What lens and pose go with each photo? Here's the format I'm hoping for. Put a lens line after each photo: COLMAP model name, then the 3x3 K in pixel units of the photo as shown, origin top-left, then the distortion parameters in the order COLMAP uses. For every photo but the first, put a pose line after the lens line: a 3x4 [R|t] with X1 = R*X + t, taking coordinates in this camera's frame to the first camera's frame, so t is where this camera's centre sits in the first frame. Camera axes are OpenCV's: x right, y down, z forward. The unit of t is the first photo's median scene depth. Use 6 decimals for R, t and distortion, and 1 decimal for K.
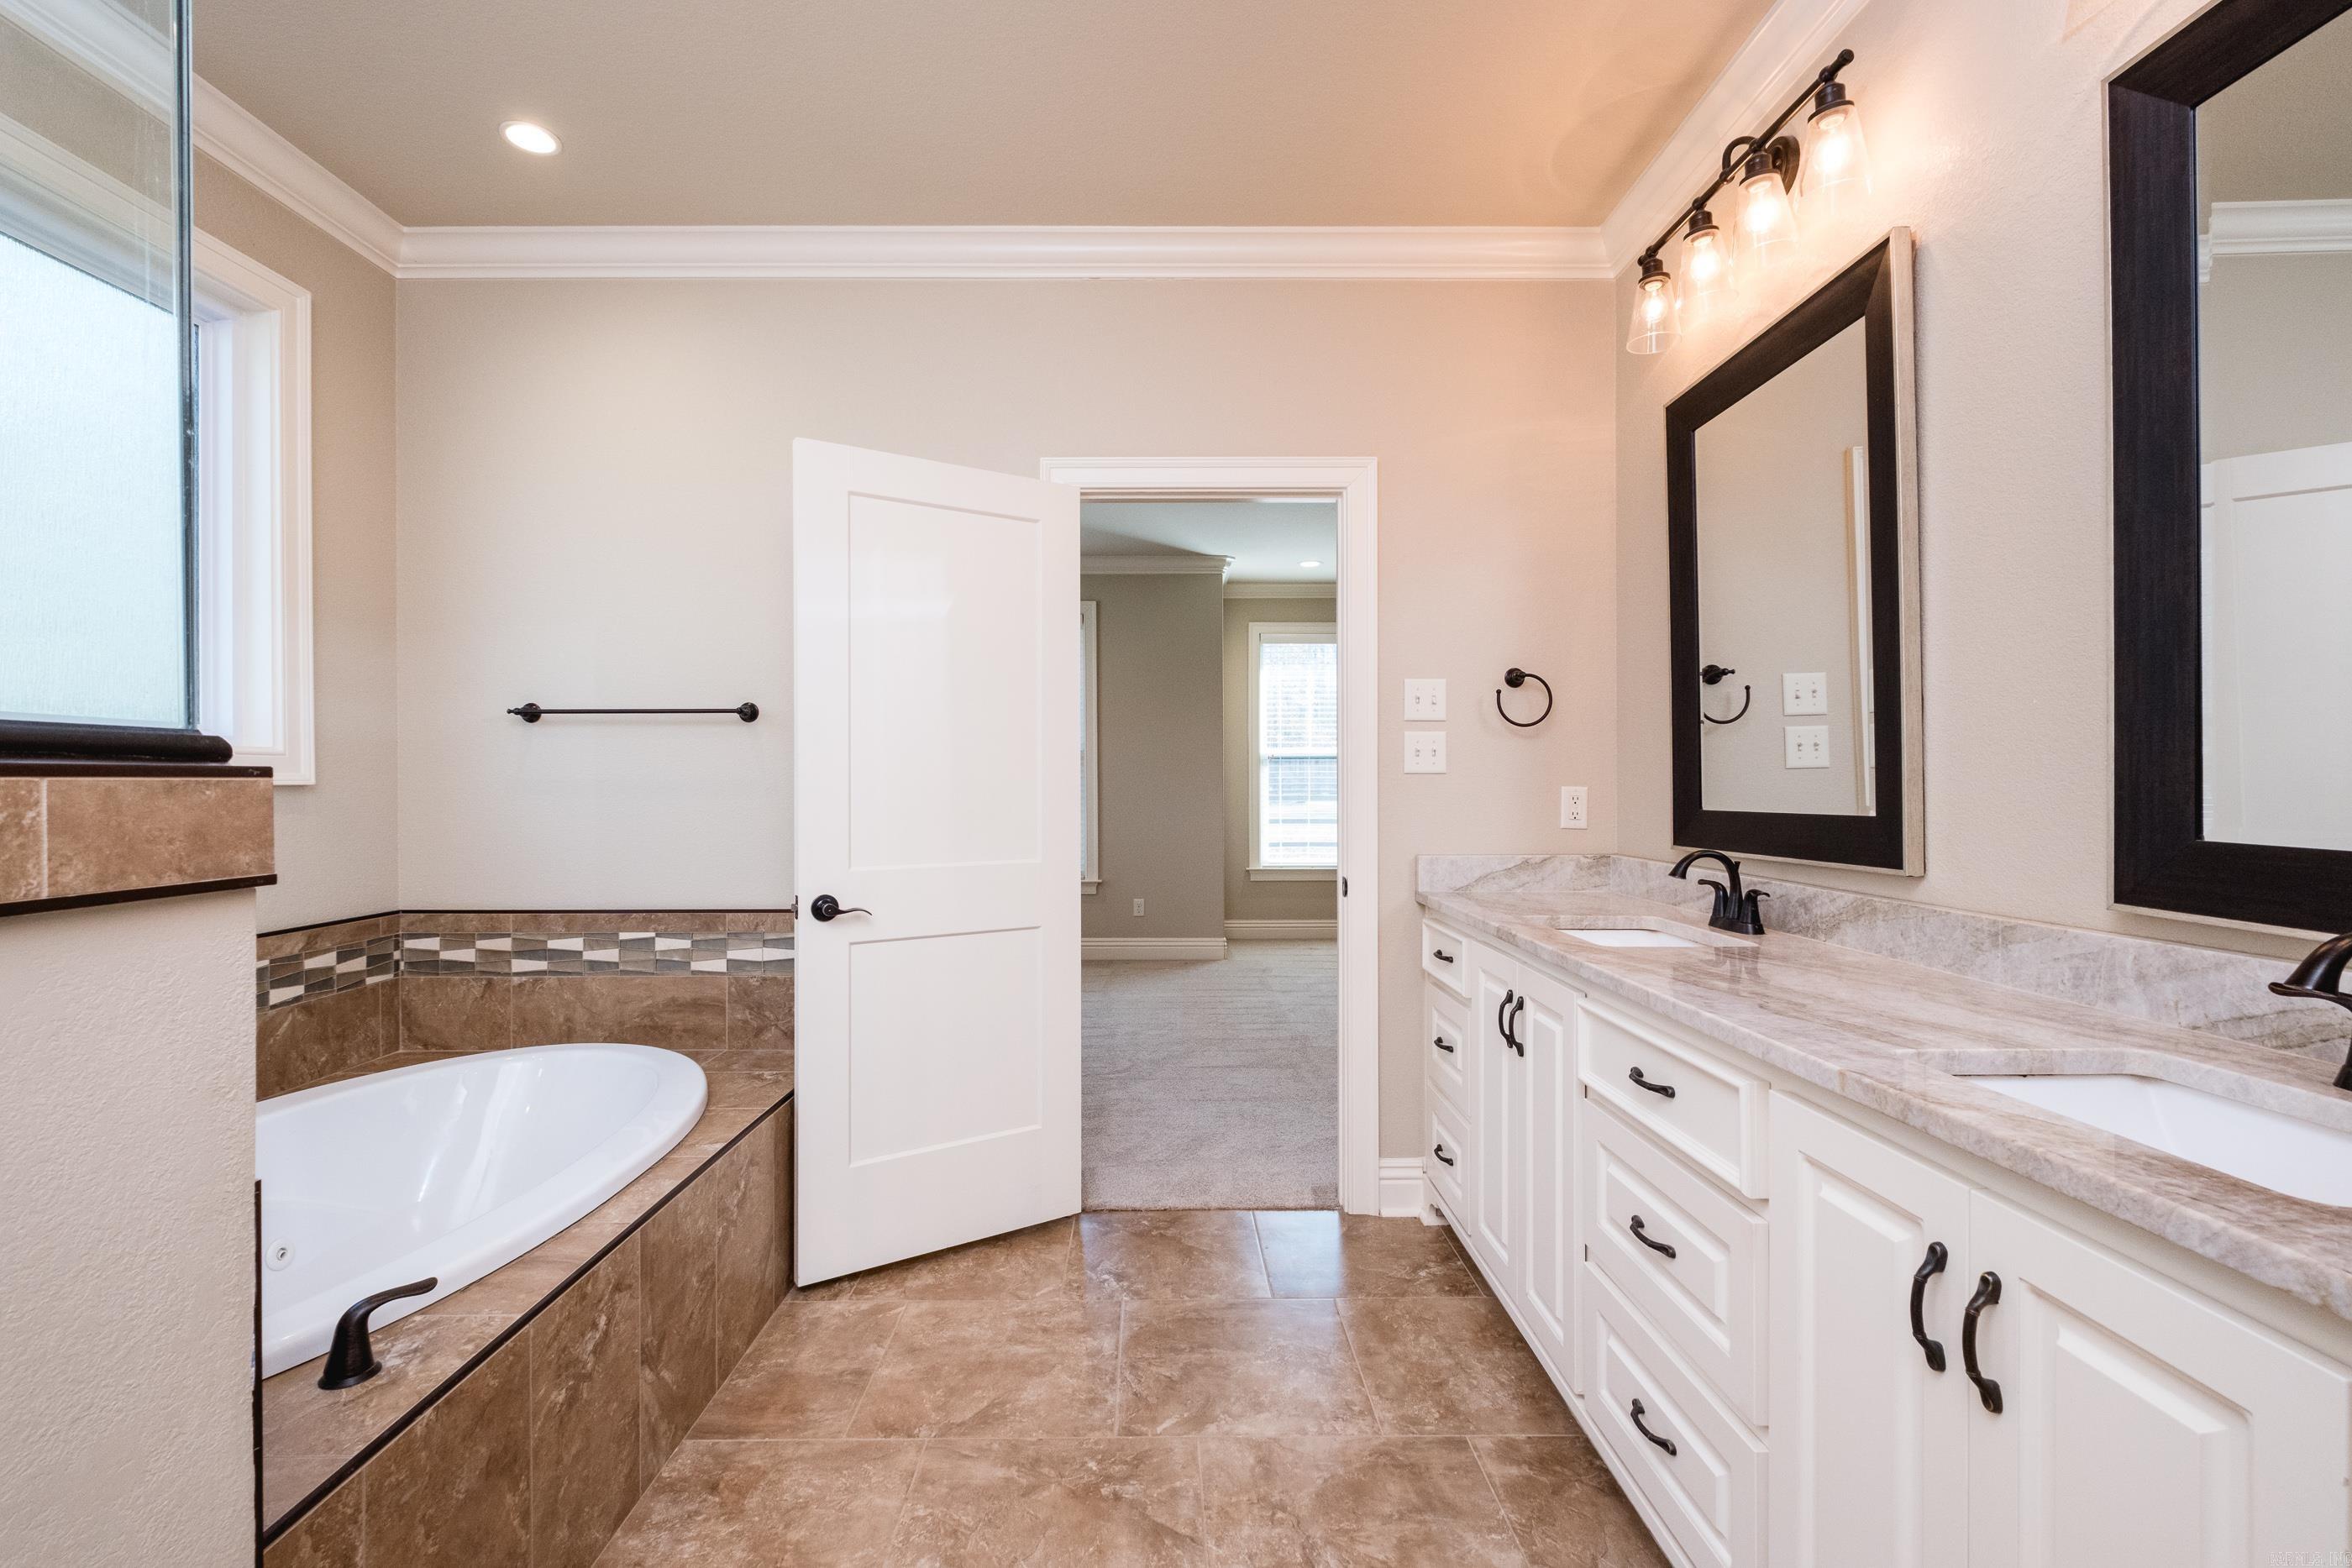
lens RADIAL K [[1046.1, 0, 1169.1], [0, 1046.1, 784.7], [0, 0, 1]] dist [0.000523, -0.000310]
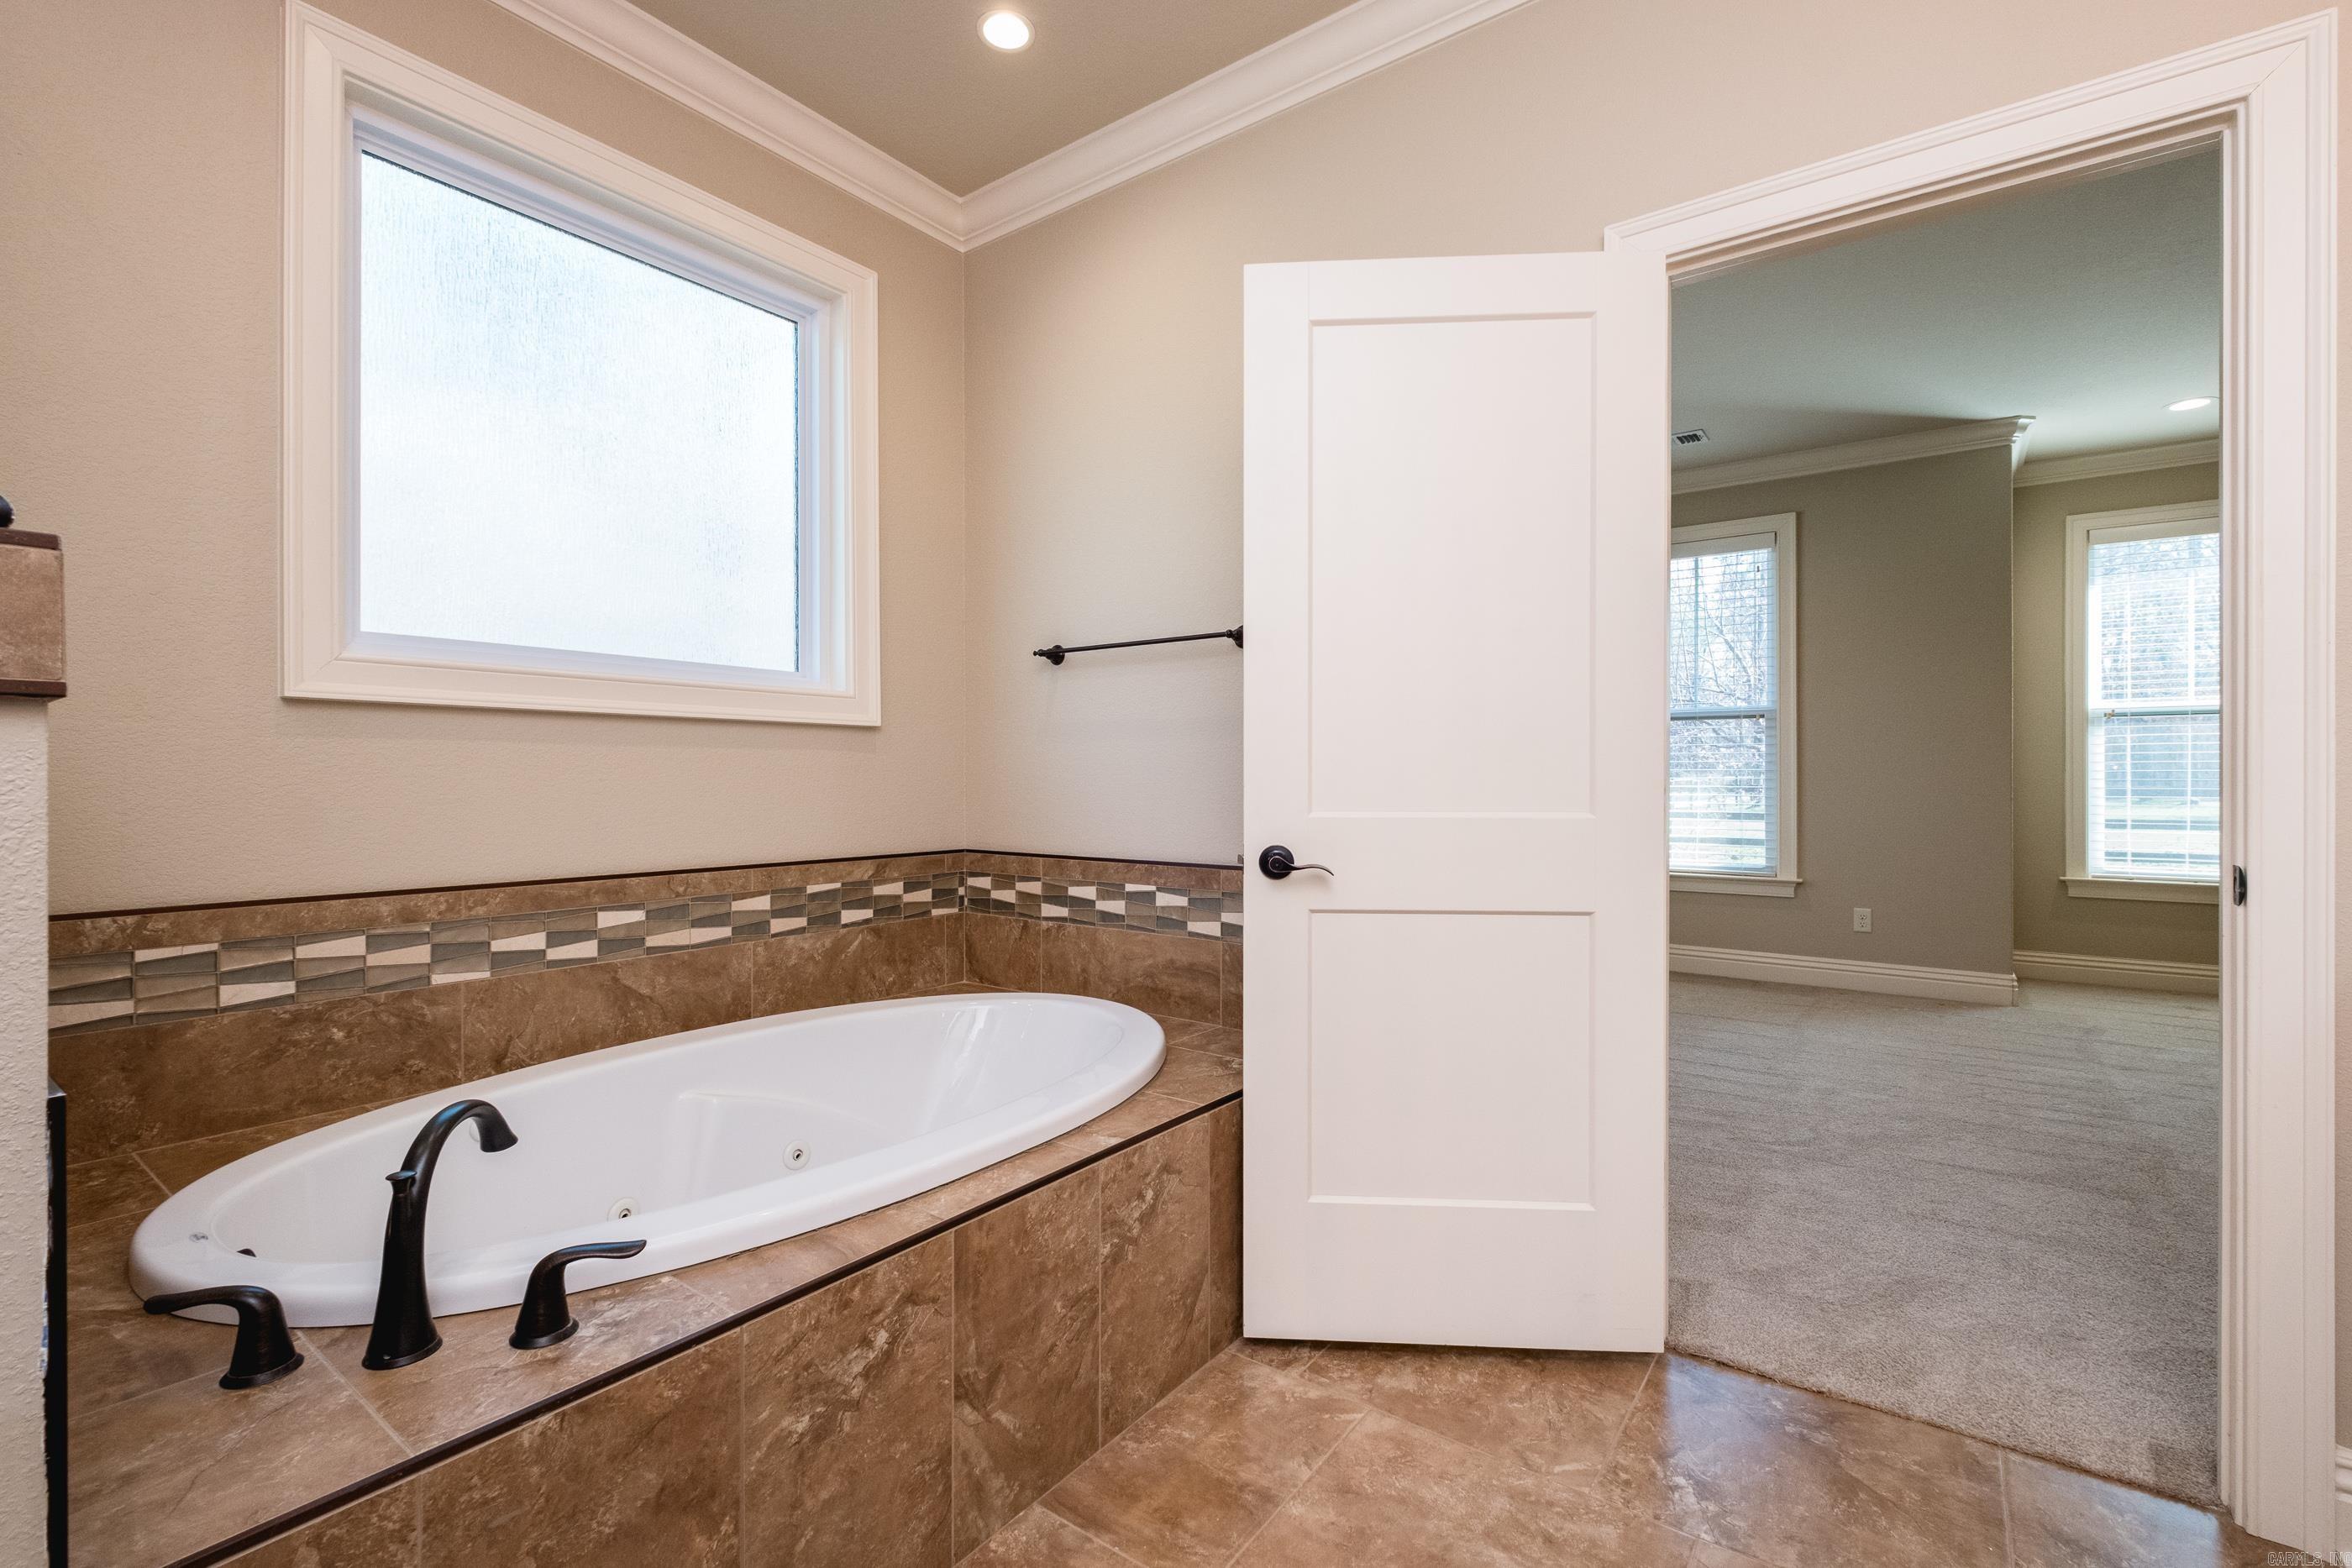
lens RADIAL K [[1028.1, 0, 1167.3], [0, 1028.1, 784.8], [0, 0, 1]] dist [0.002972, -0.001516]
pose [[0.790865, 0.004227, -0.611976, 0.067011], [-0.003127, 0.999991, 0.002867, 0.052563], [0.611983, -0.000354, 0.790871, 0.309834]]
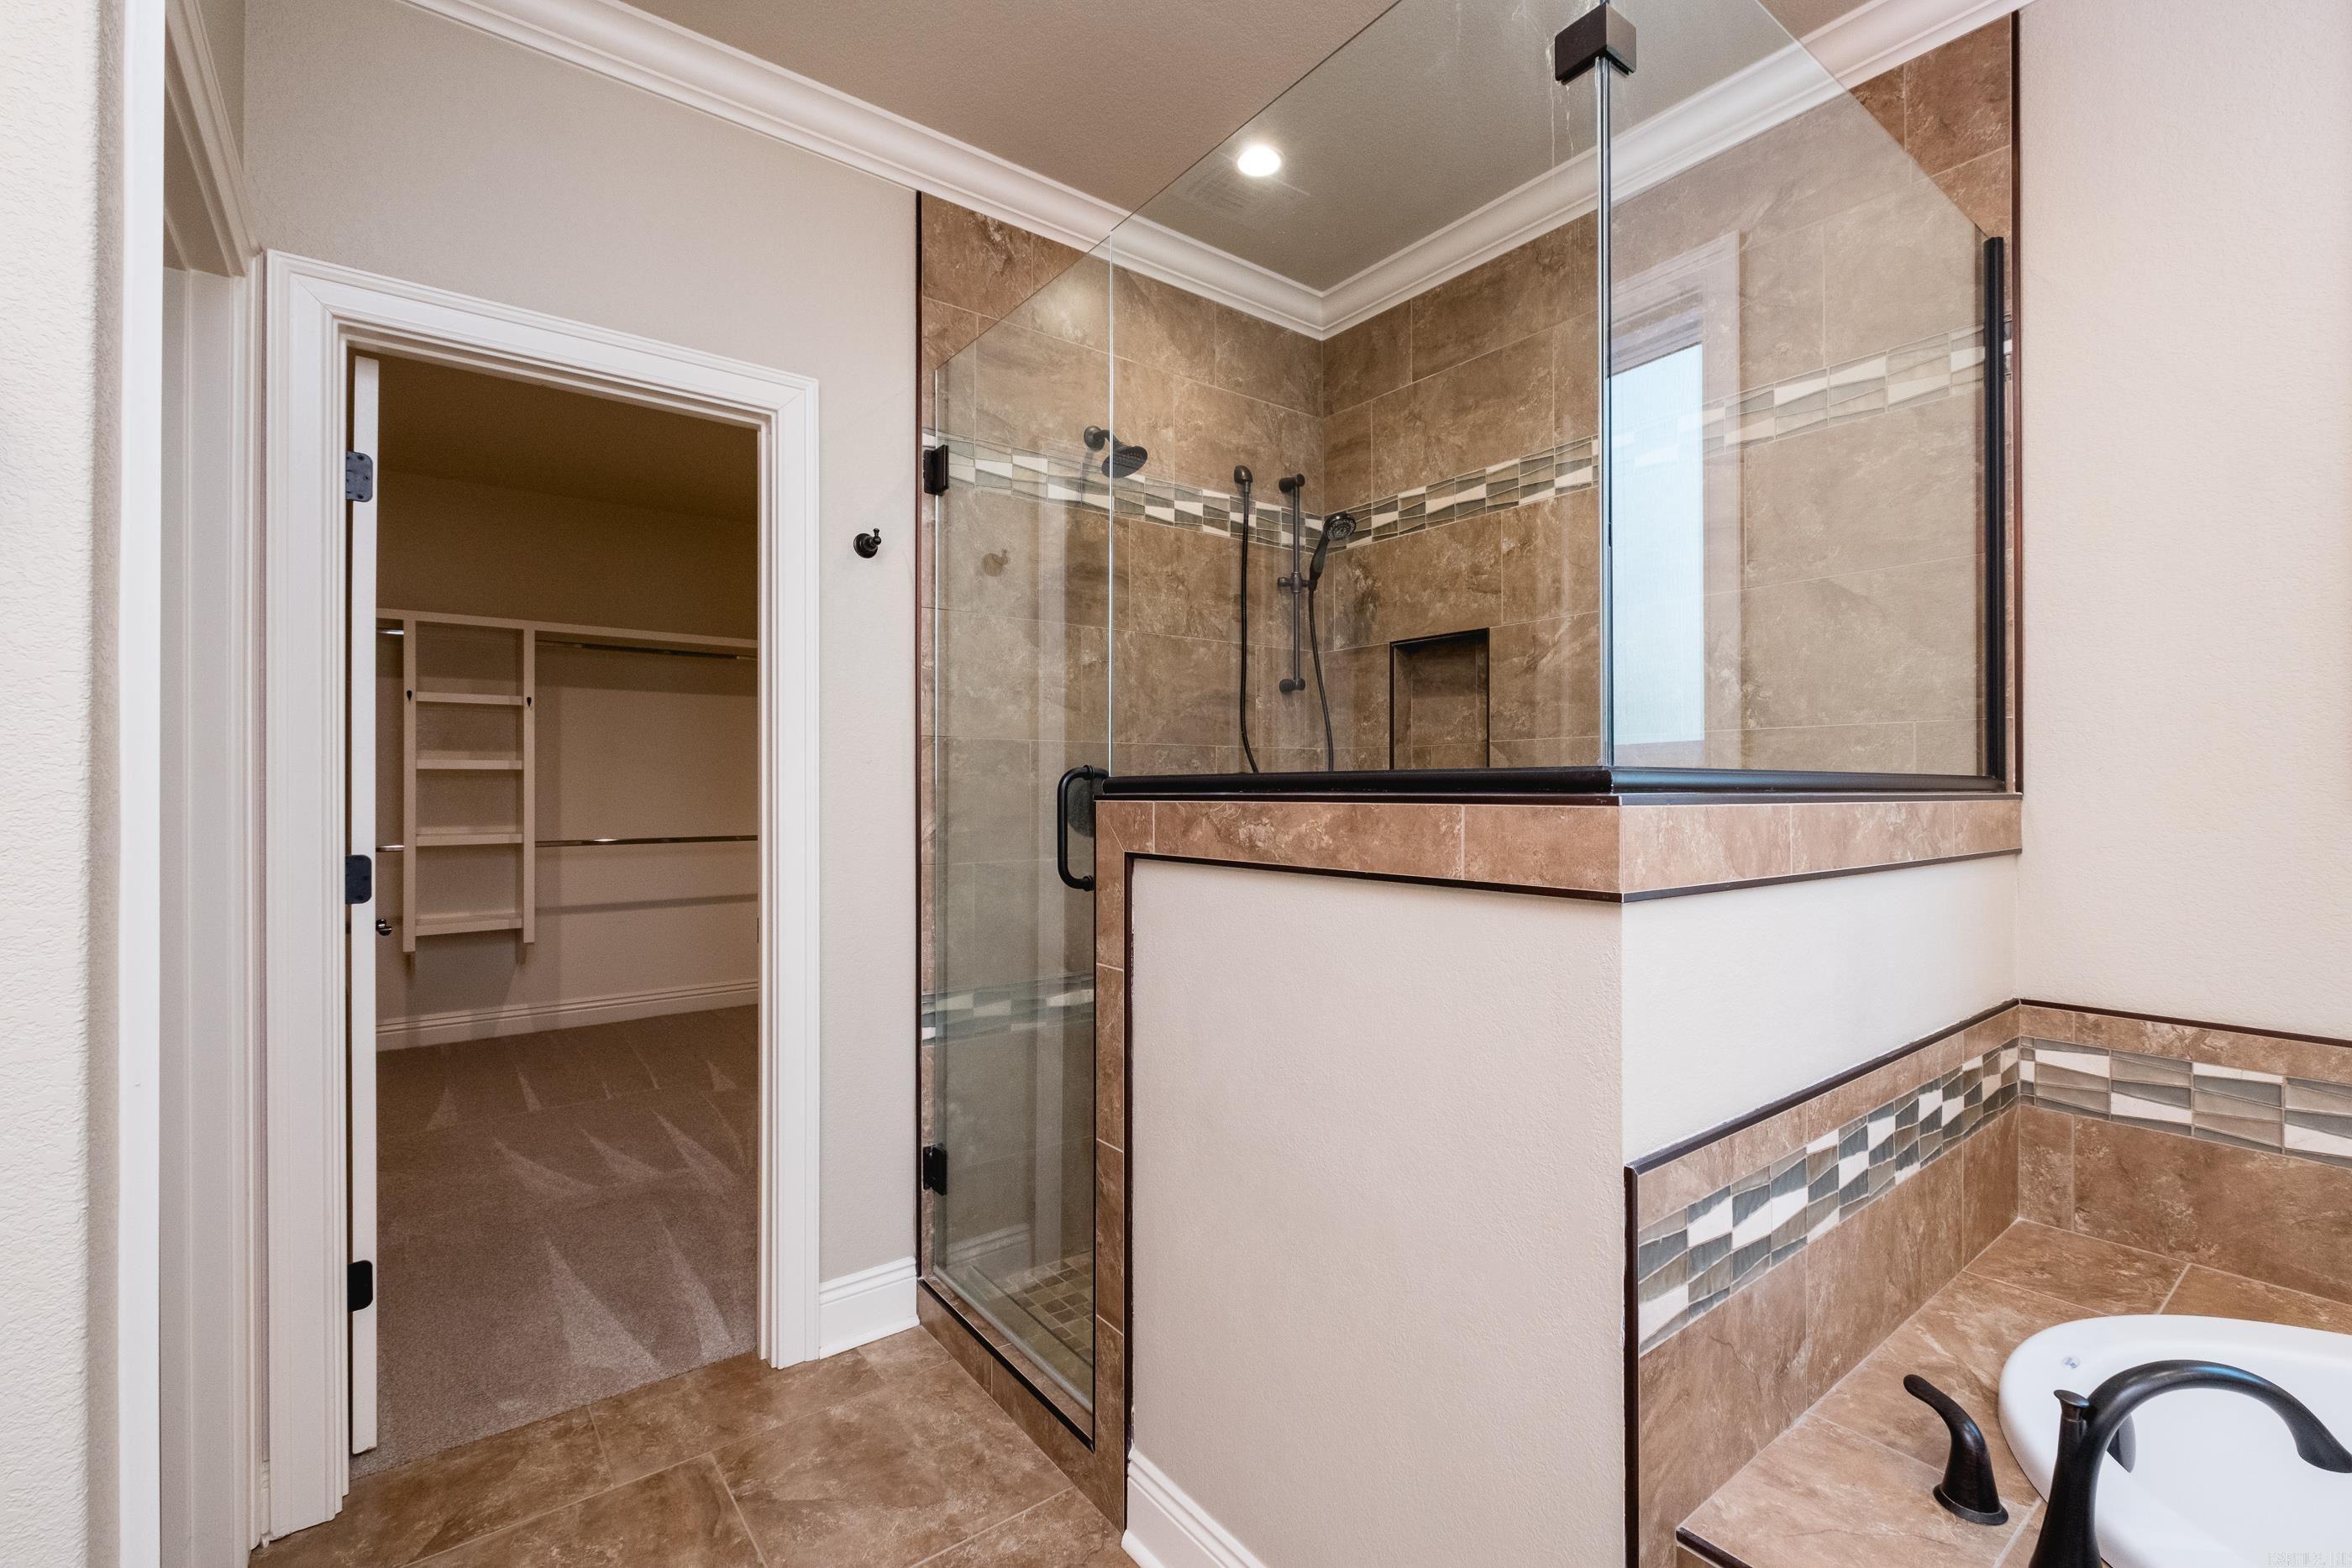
lens RADIAL K [[1029.1, 0, 1192.9], [0, 1029.1, 766.8], [0, 0, 1]] dist [0.001498, -0.000389]
pose [[-0.802455, -0.006477, -0.596678, 0.058836], [0.001905, 0.999908, -0.013417, -0.013607], [0.596710, -0.011903, -0.802369, 0.552349]]
